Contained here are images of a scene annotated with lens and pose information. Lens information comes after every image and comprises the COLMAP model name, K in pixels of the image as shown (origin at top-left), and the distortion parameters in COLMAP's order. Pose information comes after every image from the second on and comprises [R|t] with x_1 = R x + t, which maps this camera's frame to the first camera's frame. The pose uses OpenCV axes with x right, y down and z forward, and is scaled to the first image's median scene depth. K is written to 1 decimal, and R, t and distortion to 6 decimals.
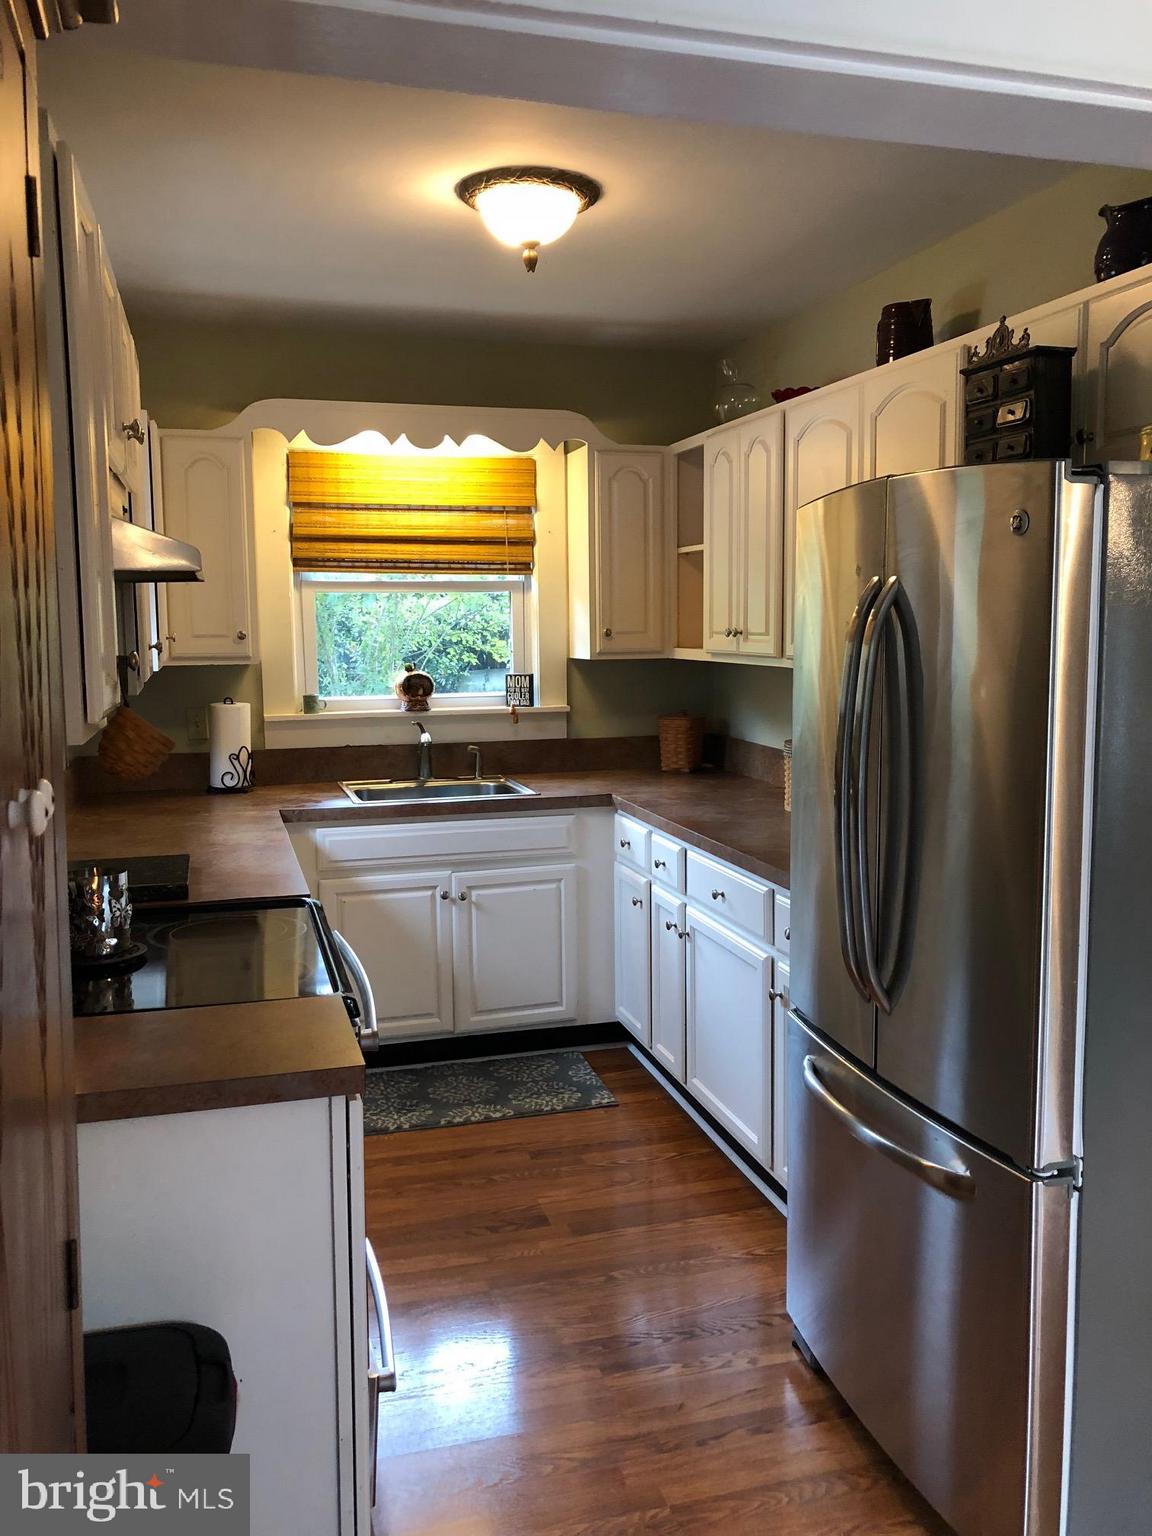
lens RADIAL K [[1227.5, 0, 576.0], [0, 1227.5, 768.0], [0, 0, 1]] dist [0.041751, -0.144451]
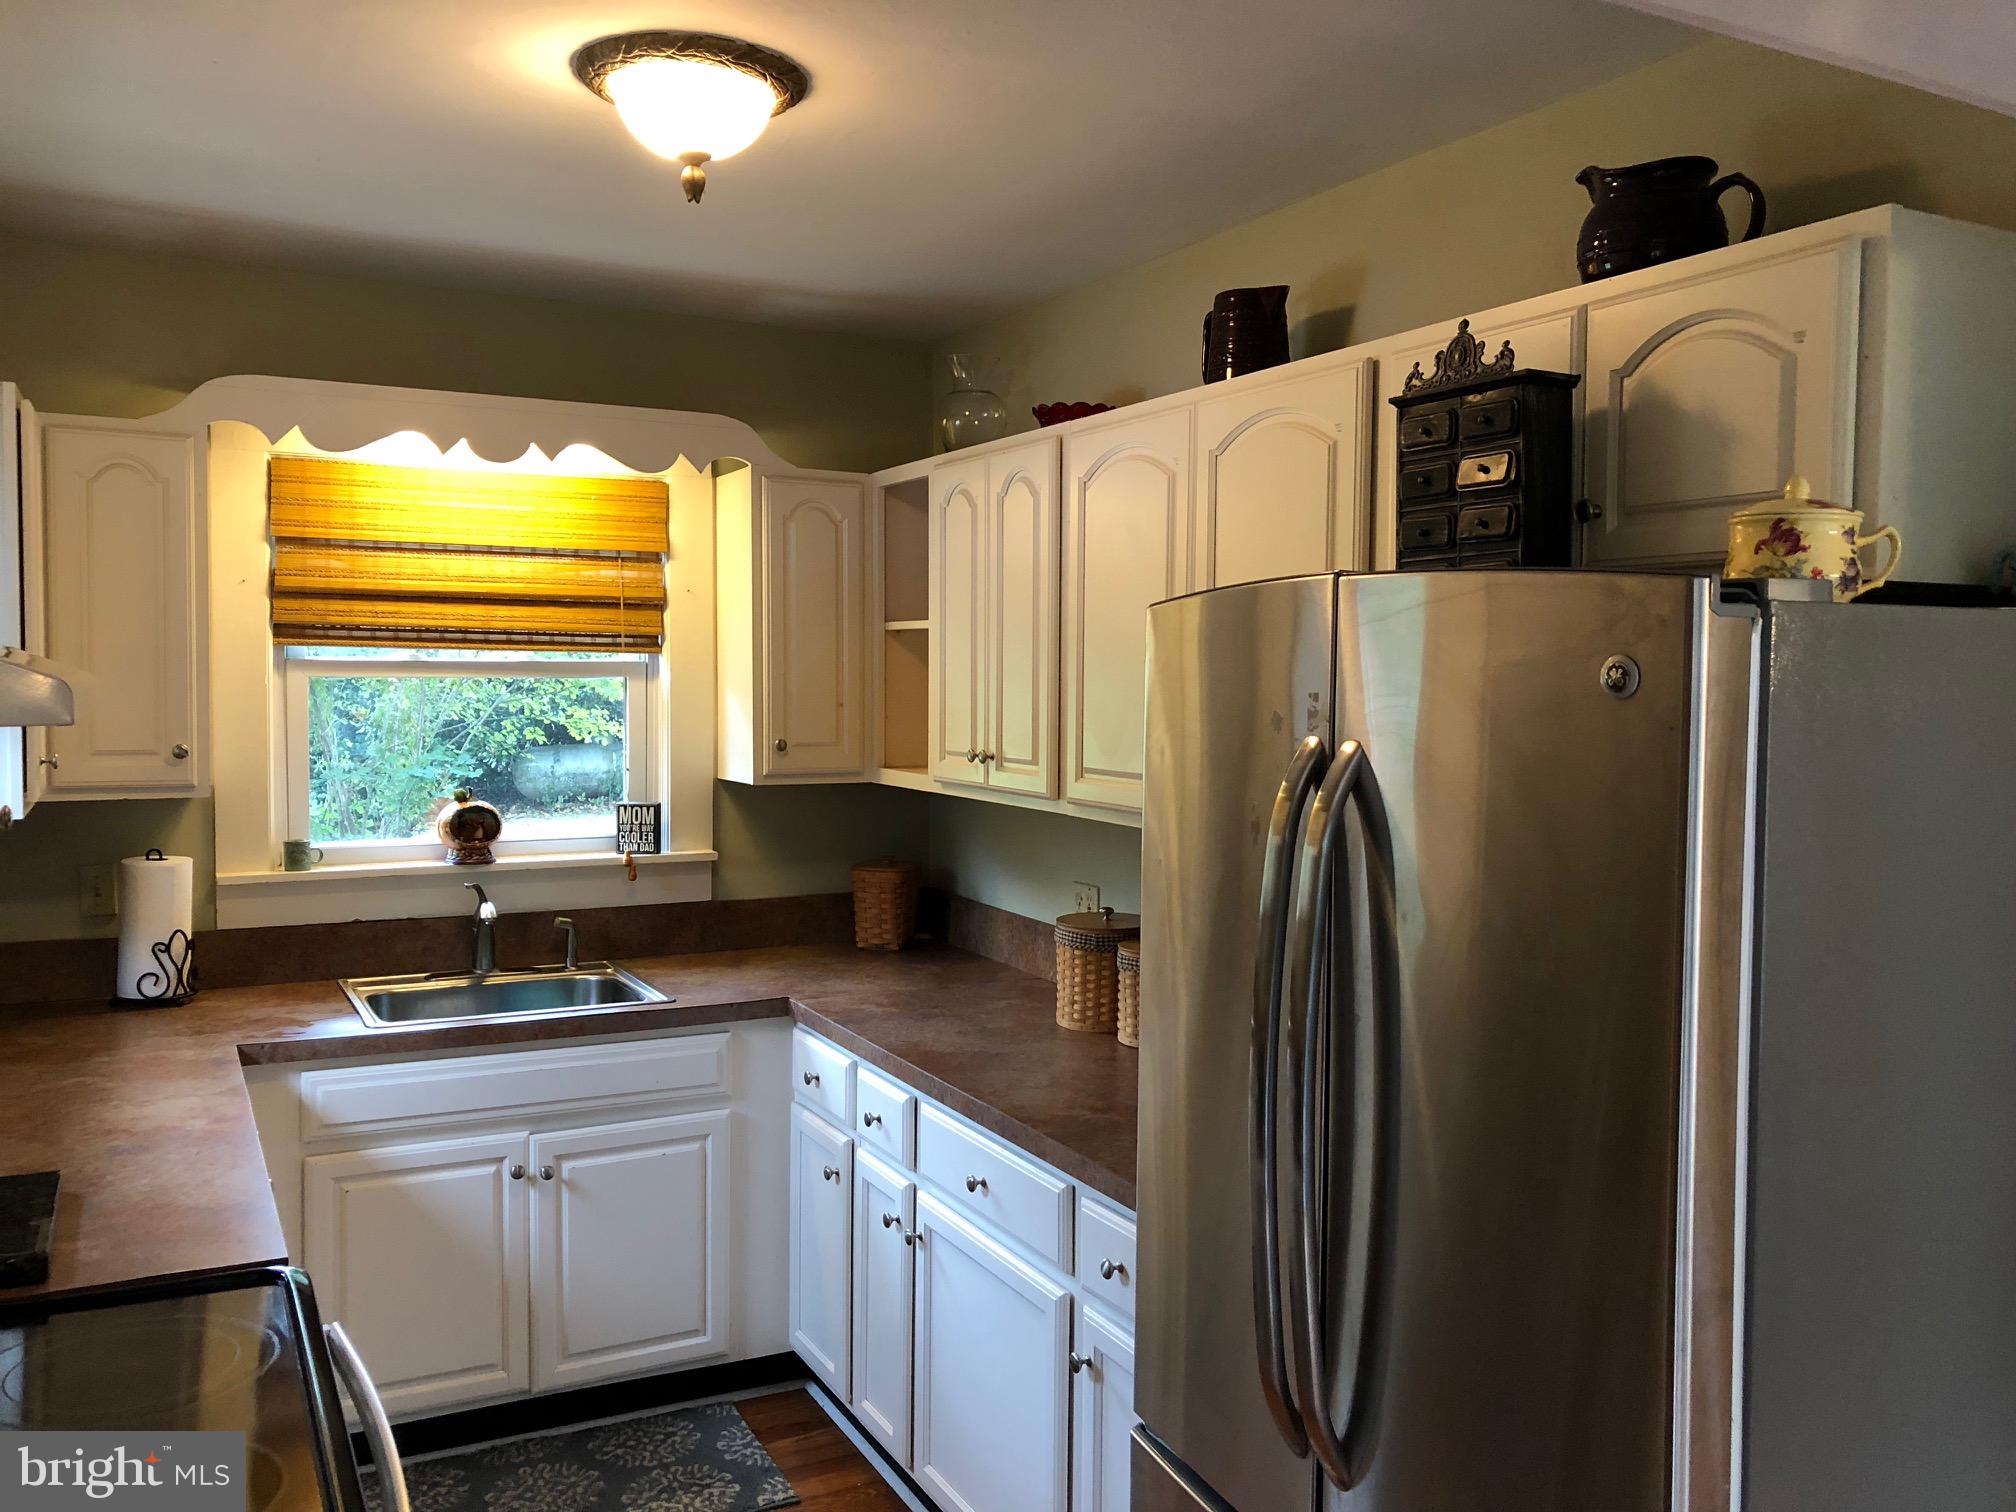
lens RADIAL K [[1611.1, 0, 1017.0], [0, 1611.1, 739.2], [0, 0, 1]] dist [0.041751, -0.144451]
pose [[0.979095, 0.009439, 0.203187, -0.027151], [0.007085, 0.996734, -0.080441, -0.045483], [-0.203282, 0.080199, 0.975830, 0.132222]]
